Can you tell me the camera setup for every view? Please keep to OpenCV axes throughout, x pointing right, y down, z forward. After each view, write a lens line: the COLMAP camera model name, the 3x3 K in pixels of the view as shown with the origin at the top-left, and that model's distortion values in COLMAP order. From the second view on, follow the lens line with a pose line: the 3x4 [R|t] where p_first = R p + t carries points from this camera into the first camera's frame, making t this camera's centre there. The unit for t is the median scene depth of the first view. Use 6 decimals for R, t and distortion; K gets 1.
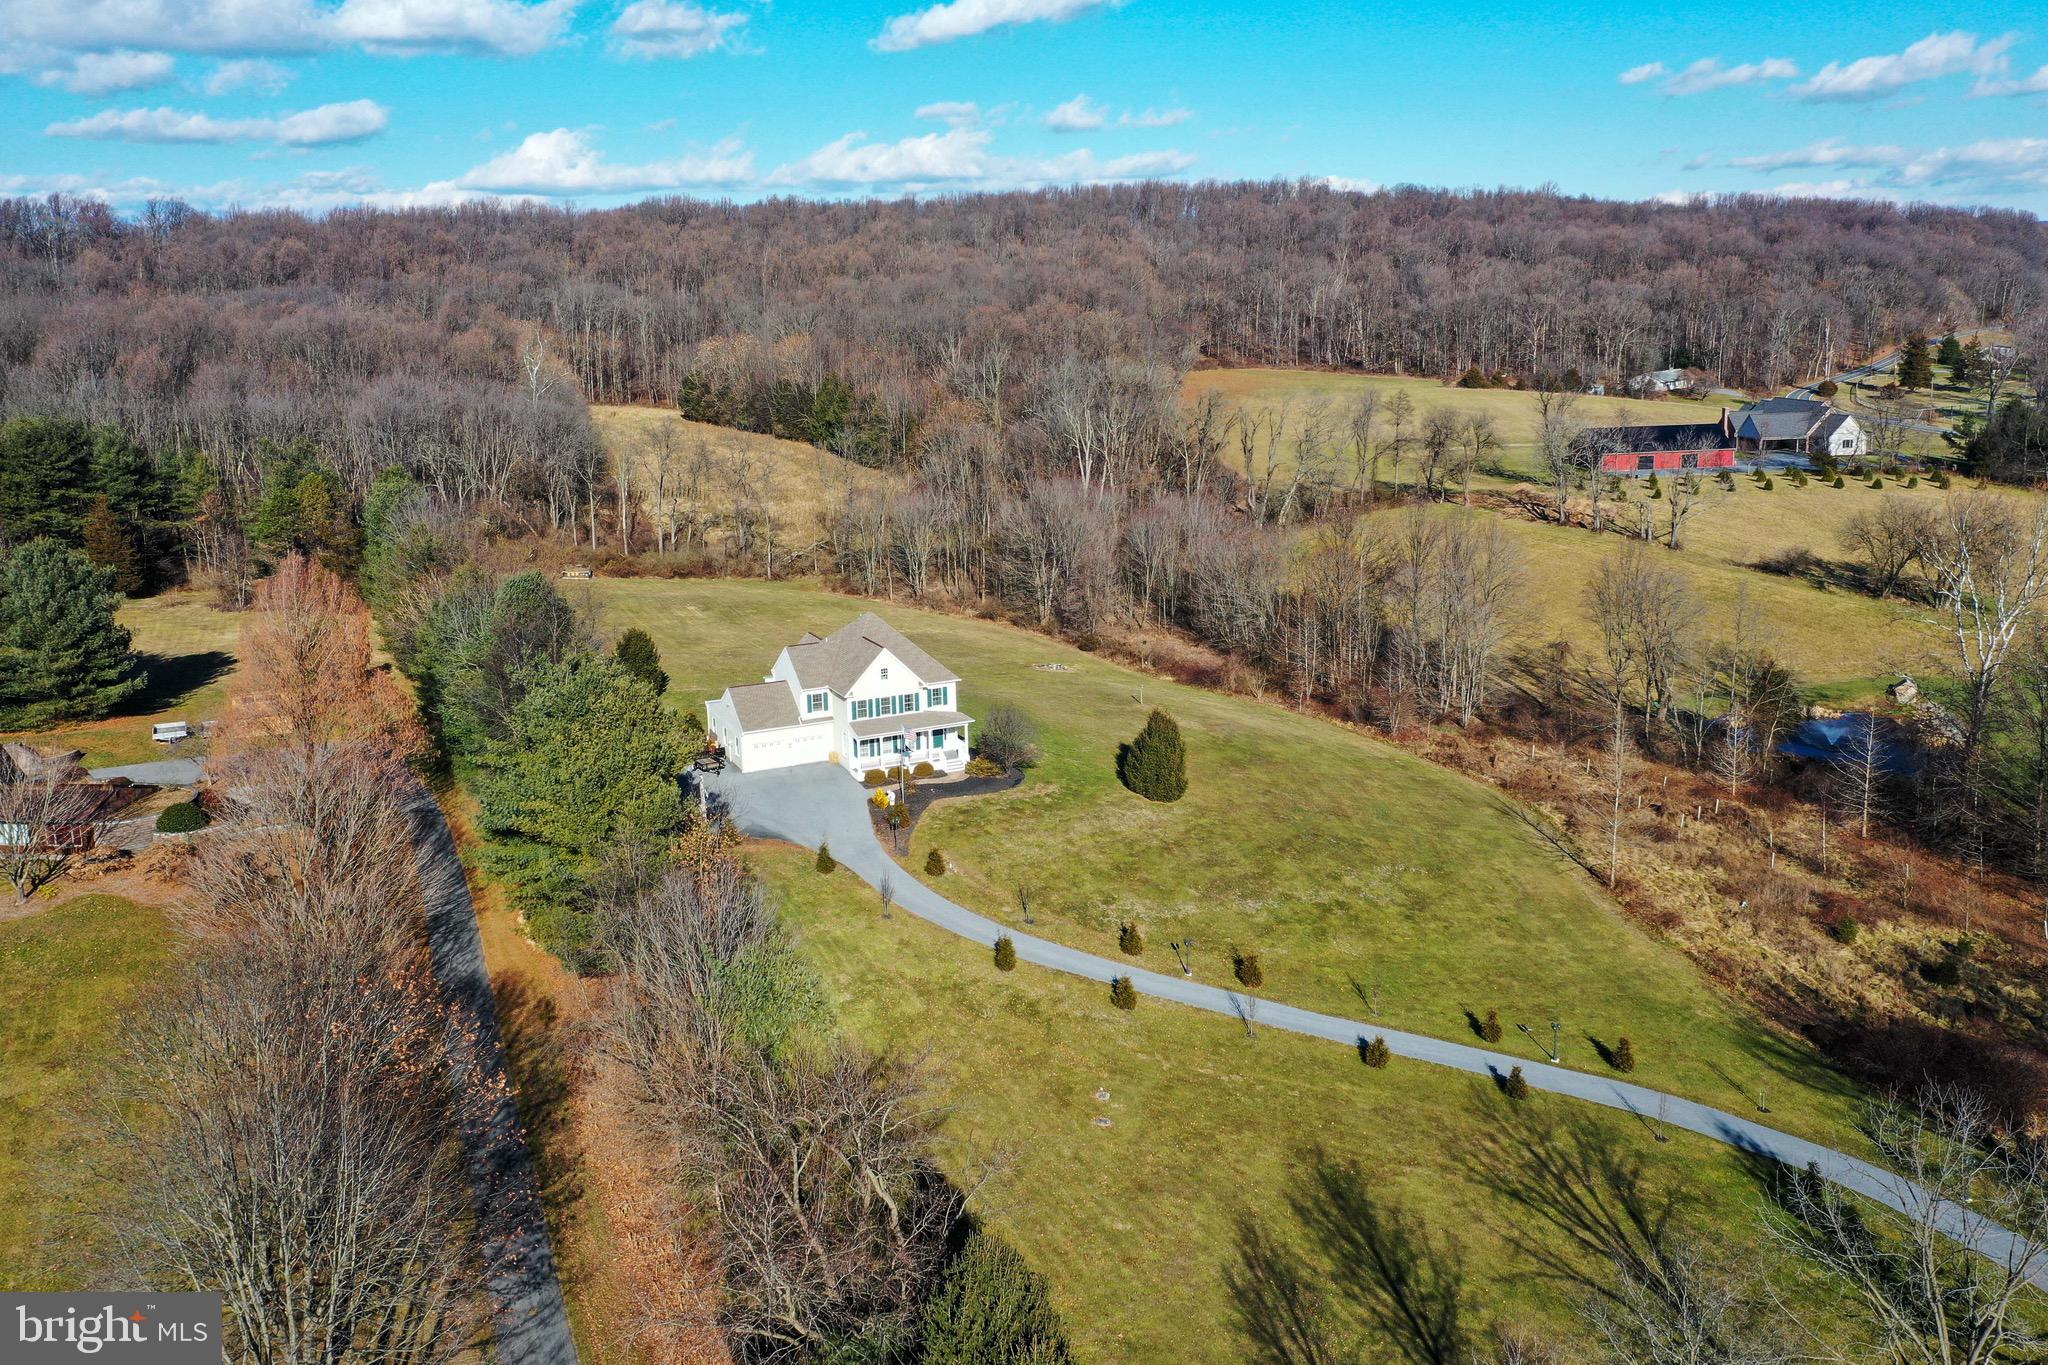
lens RADIAL K [[1568.1, 0, 1024.0], [0, 1568.1, 682.5], [0, 0, 1]] dist [-0.007117, -0.003345]
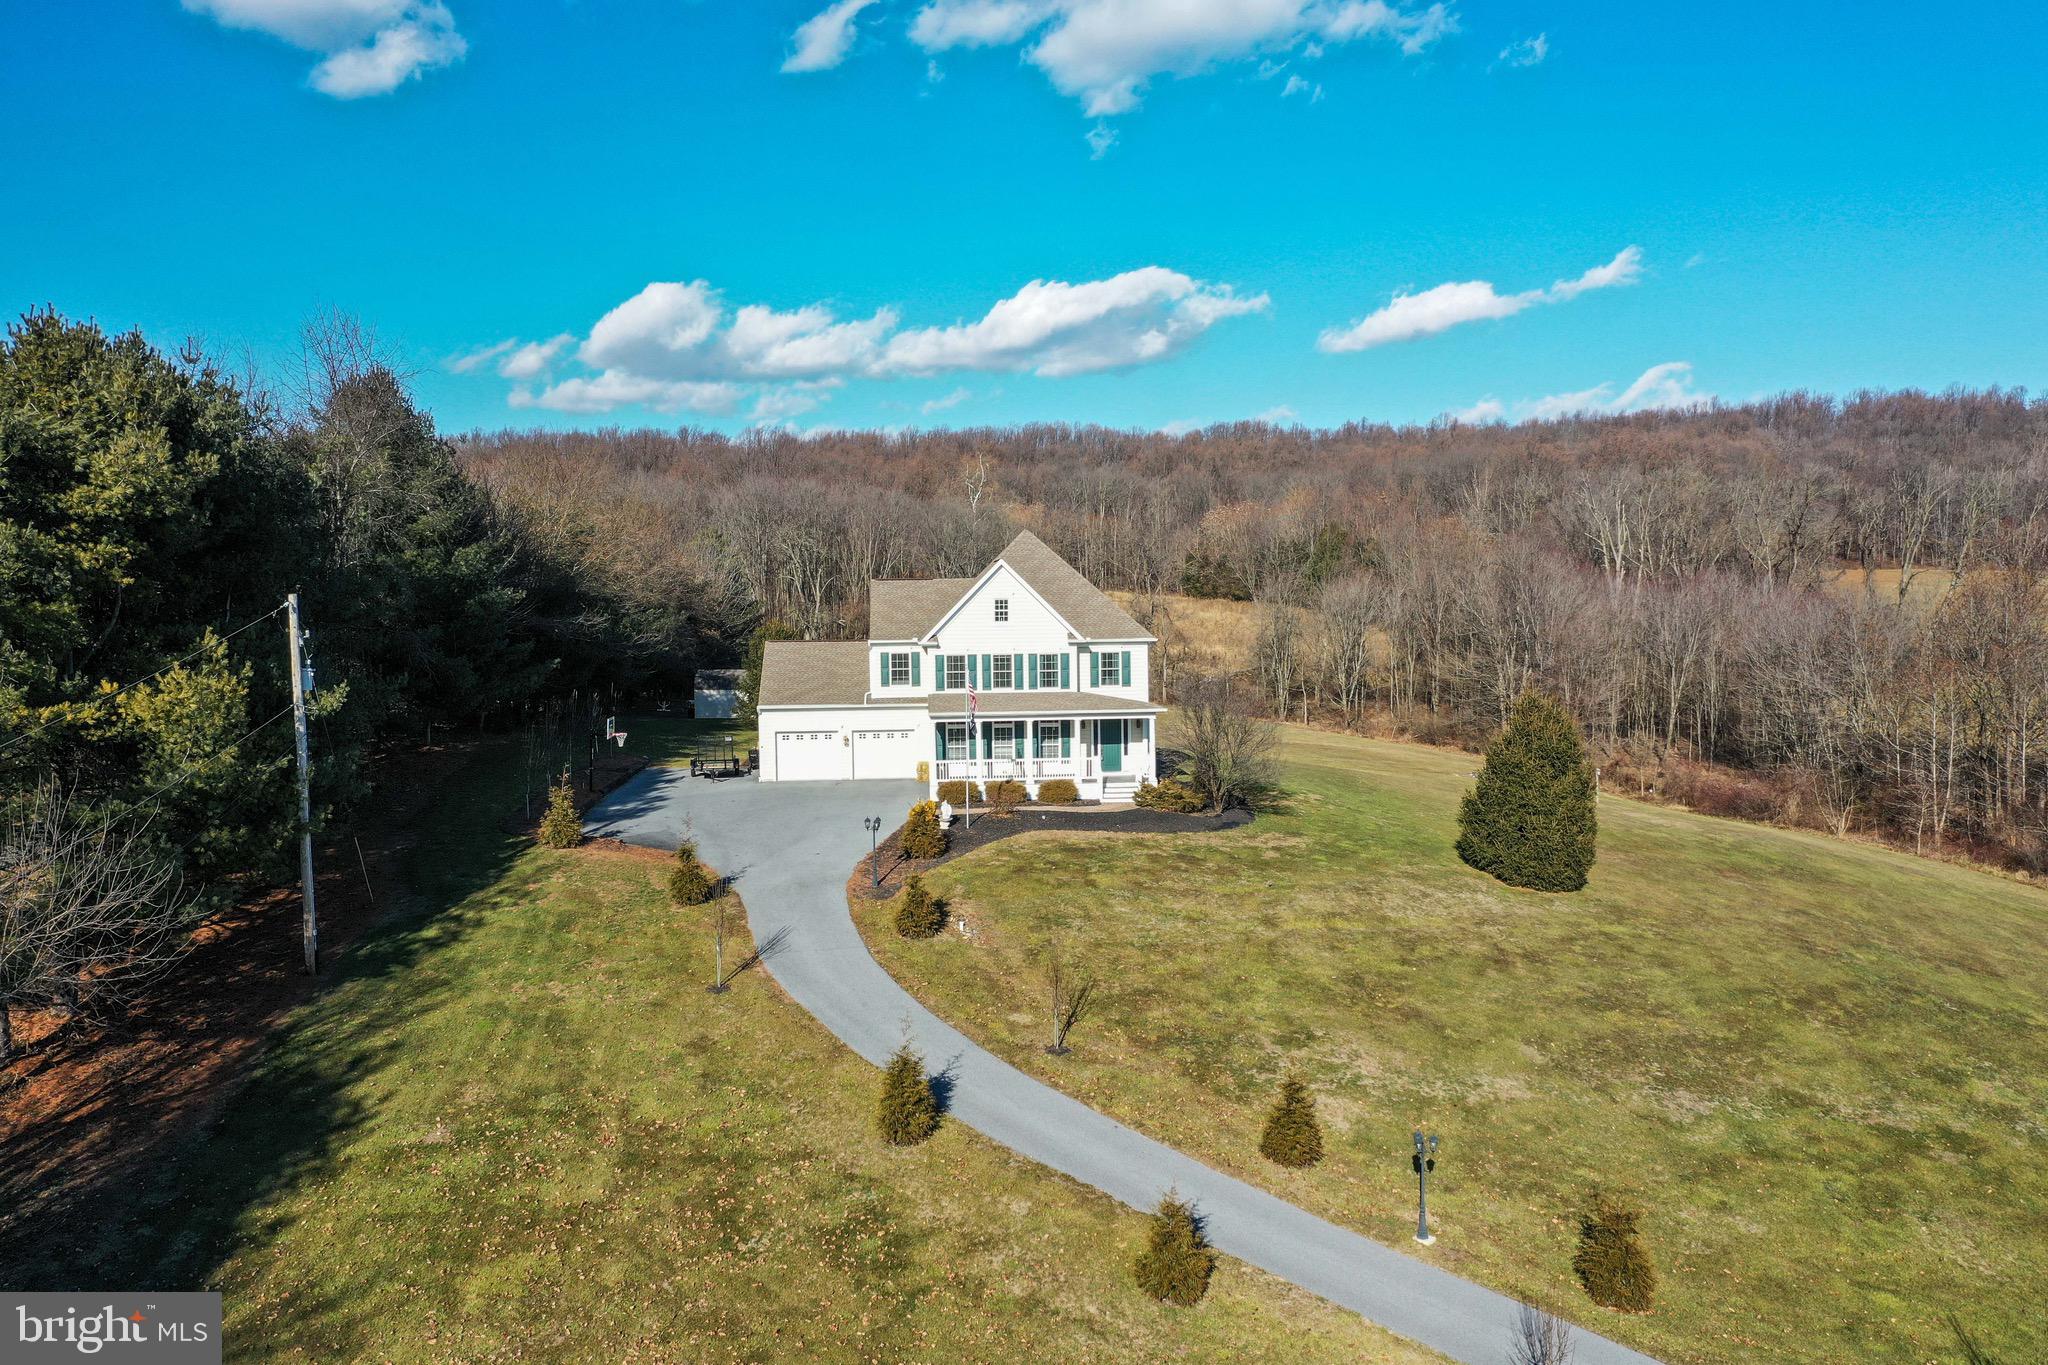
lens RADIAL K [[1568.1, 0, 1024.0], [0, 1568.1, 682.5], [0, 0, 1]] dist [-0.007117, -0.003345]
pose [[0.927366, 0.026491, -0.373216, 0.127310], [-0.092097, 0.982962, -0.159073, 0.109821], [0.362643, 0.181891, 0.914005, 0.538448]]
